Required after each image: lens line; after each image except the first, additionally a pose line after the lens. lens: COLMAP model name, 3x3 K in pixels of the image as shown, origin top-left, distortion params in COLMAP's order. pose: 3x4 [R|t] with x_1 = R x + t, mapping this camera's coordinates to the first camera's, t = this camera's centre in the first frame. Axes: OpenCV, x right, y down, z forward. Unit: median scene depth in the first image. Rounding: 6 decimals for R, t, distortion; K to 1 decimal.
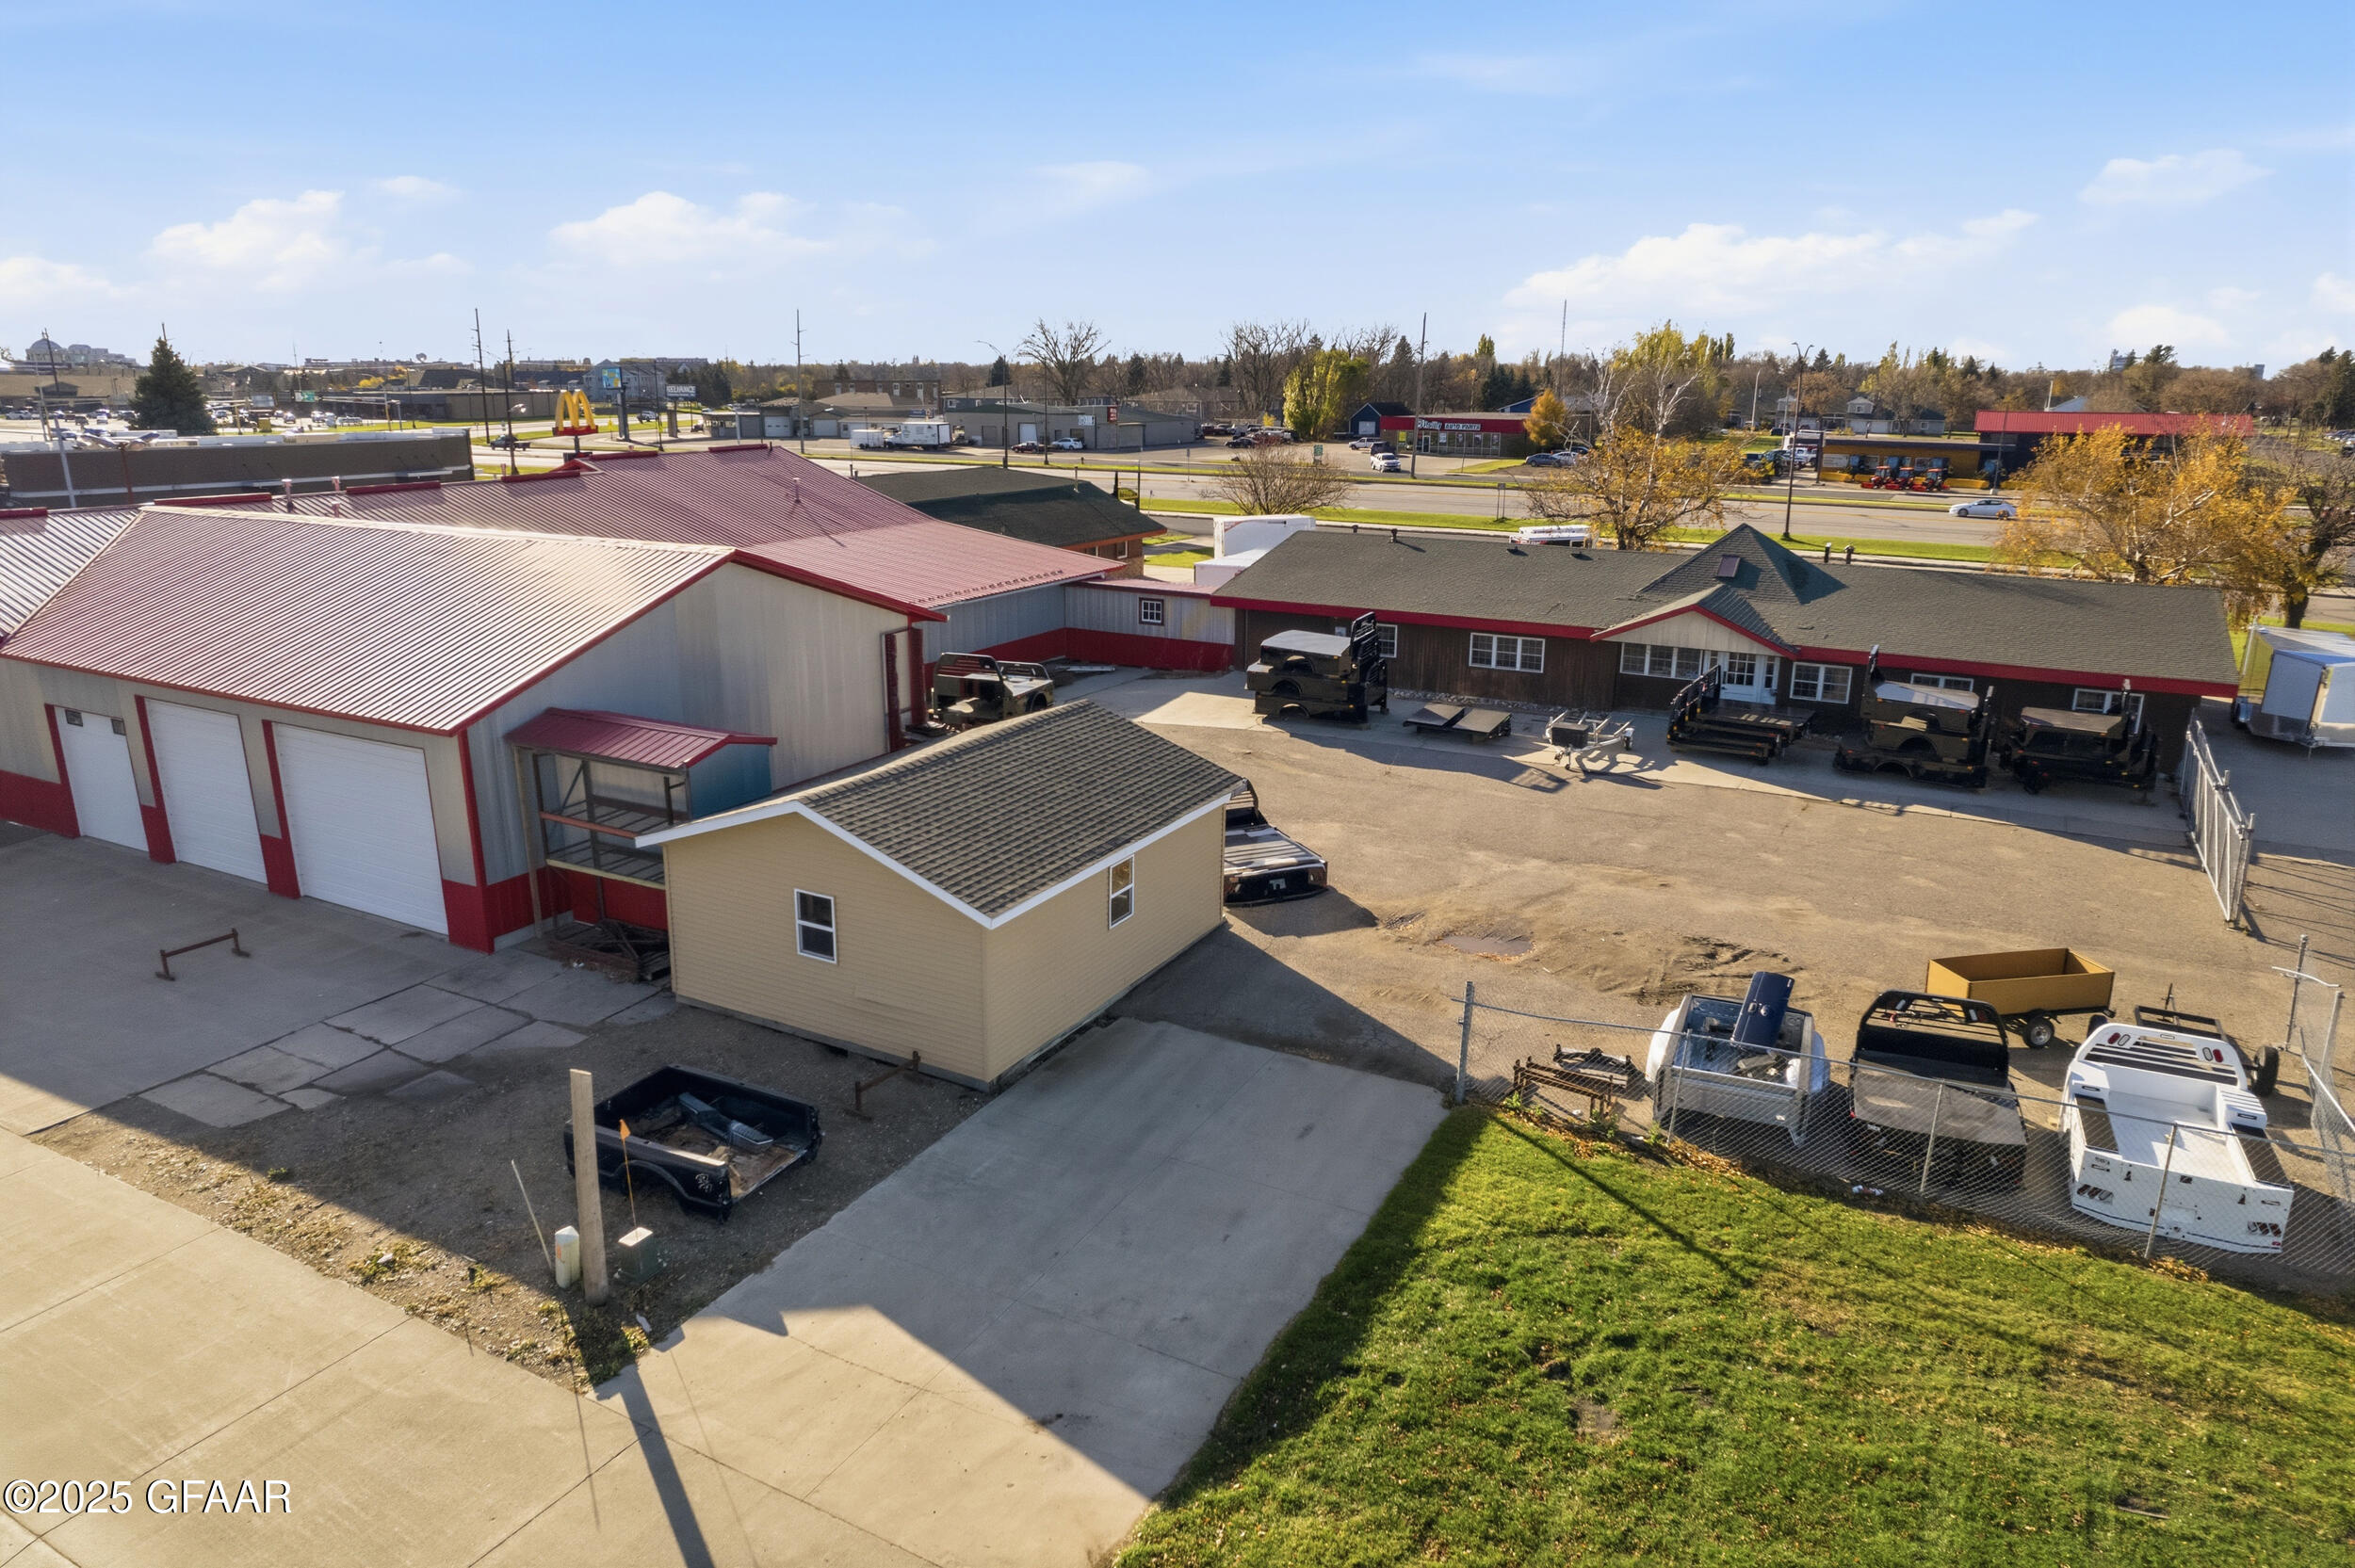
lens RADIAL K [[1510.3, 0, 1173.8], [0, 1510.3, 812.9], [0, 0, 1]] dist [-0.079321, 0.067993]
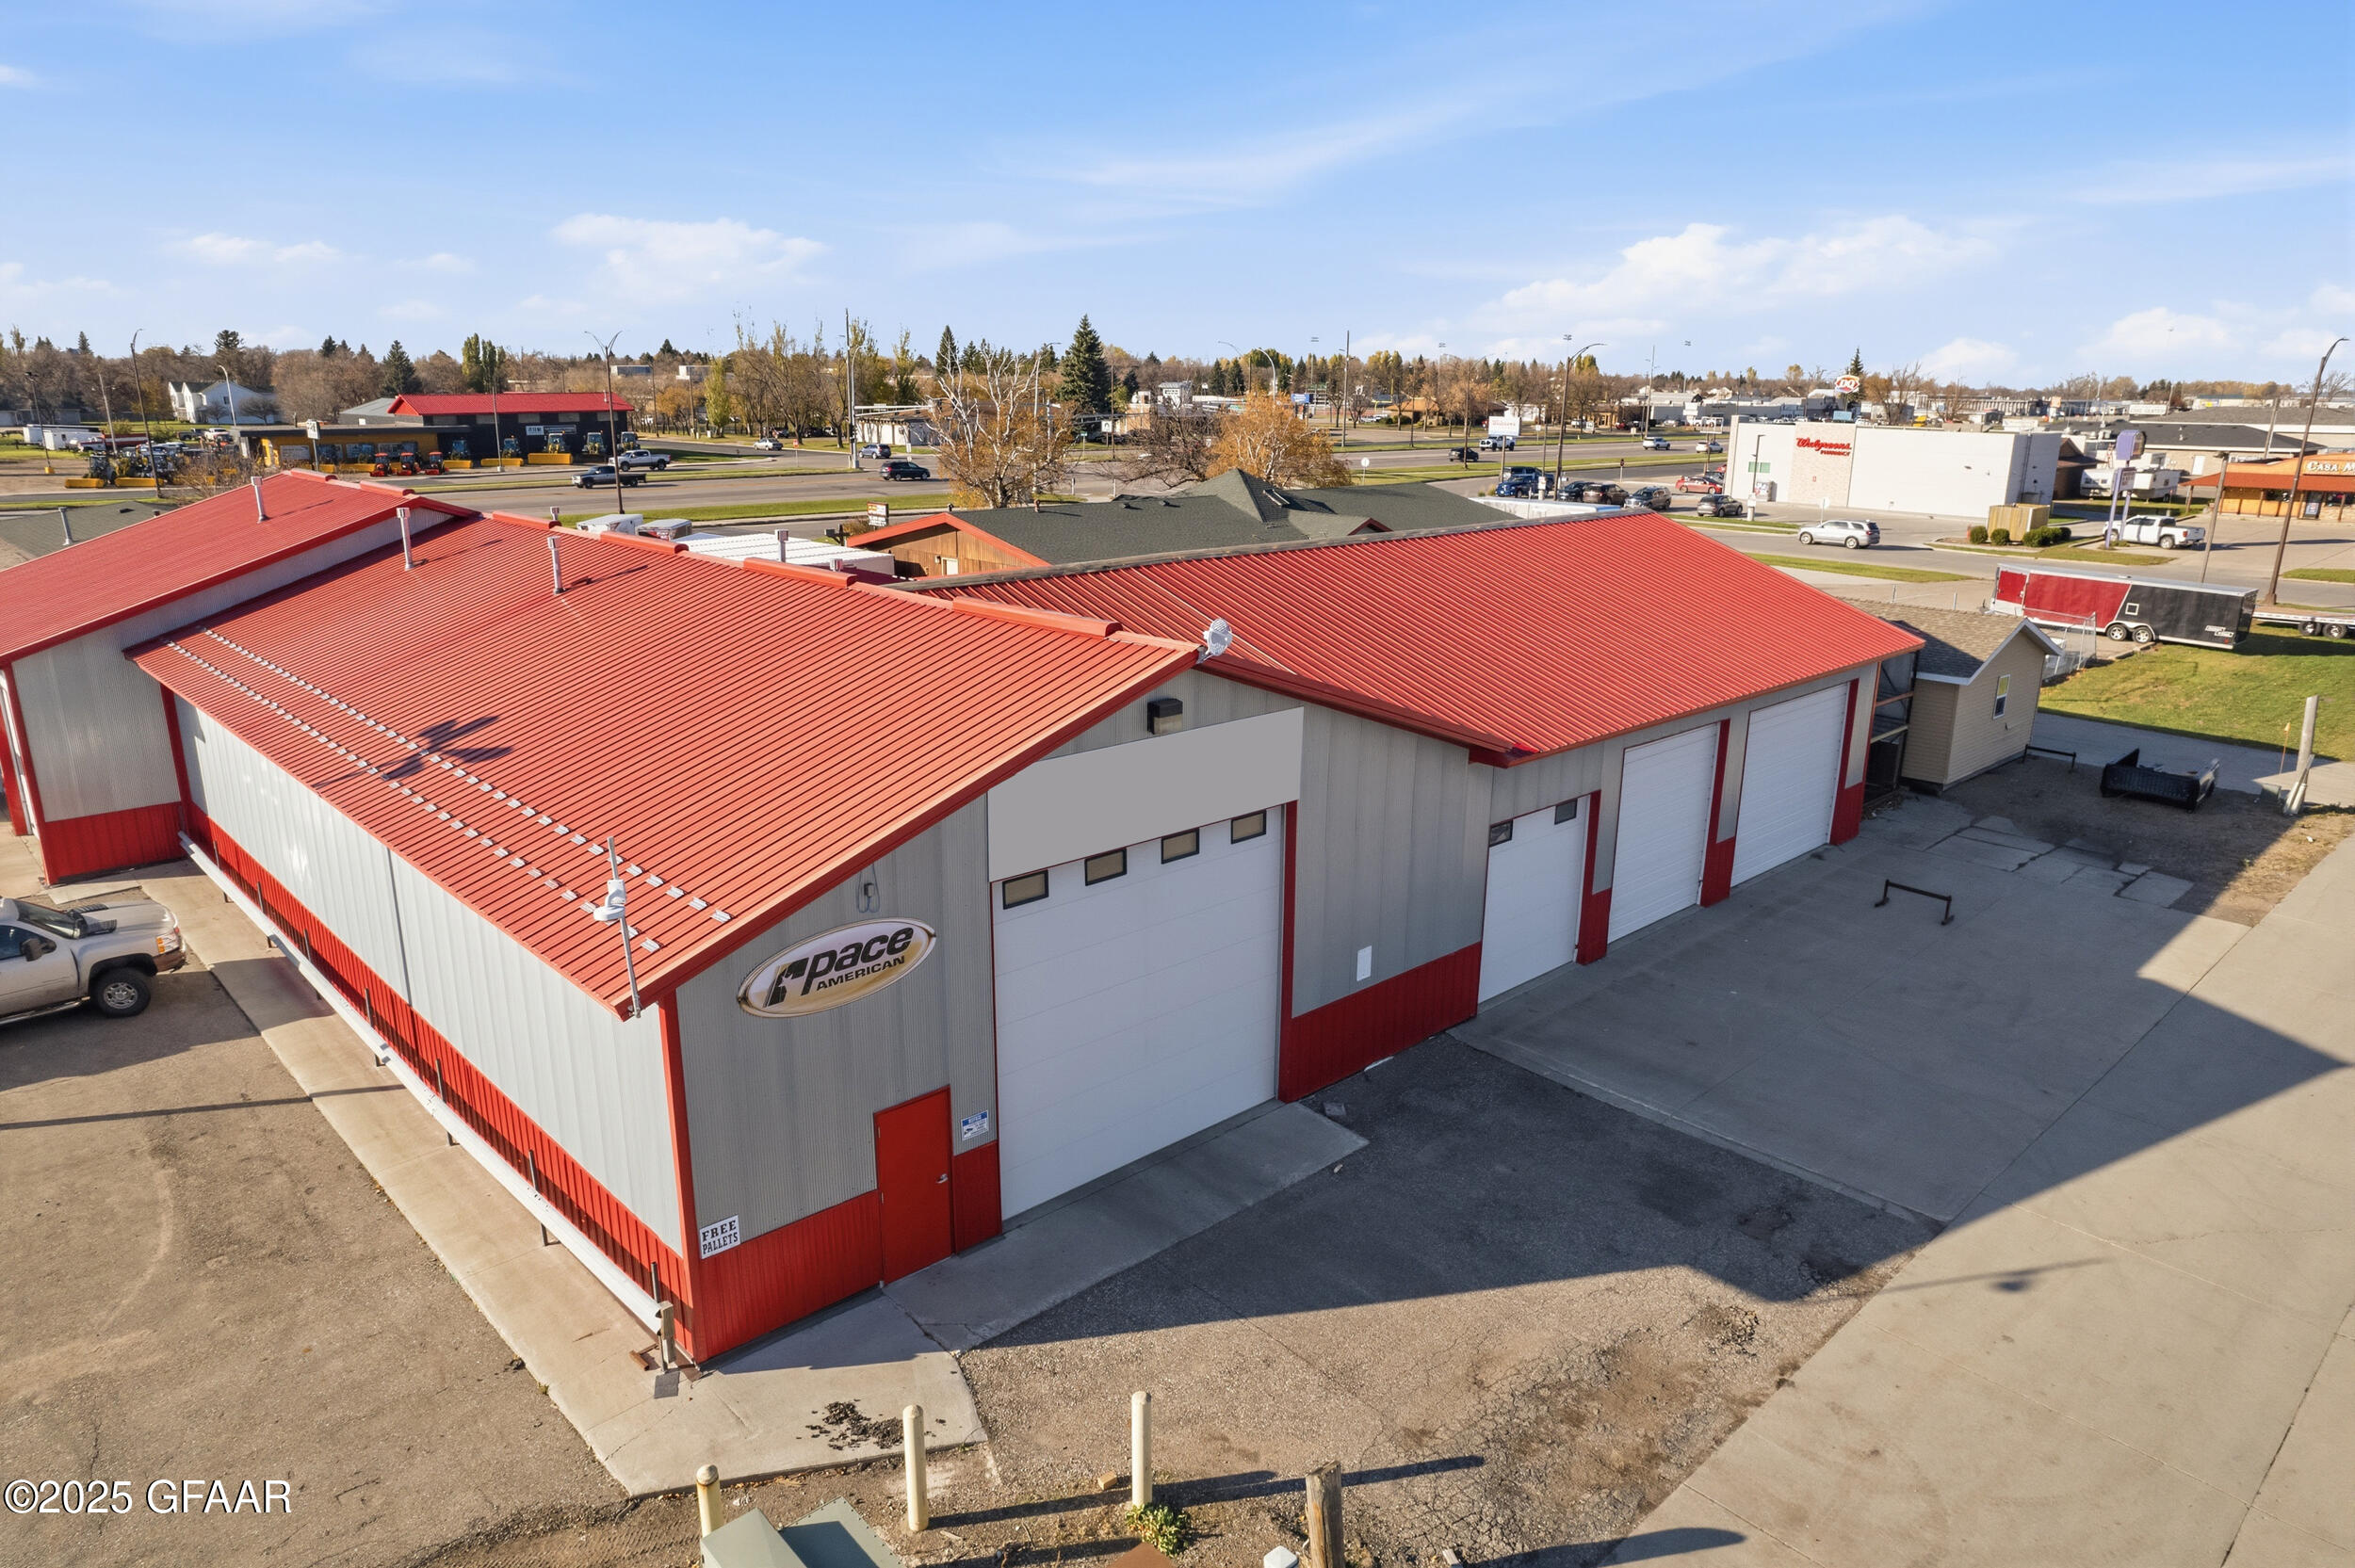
lens RADIAL K [[1510.3, 0, 1173.8], [0, 1510.3, 812.9], [0, 0, 1]] dist [-0.079321, 0.067993]
pose [[0.328641, -0.281239, 0.901609, -2.001283], [0.272042, 0.942364, 0.194791, -0.364005], [-0.904427, 0.181259, 0.386209, 1.171301]]
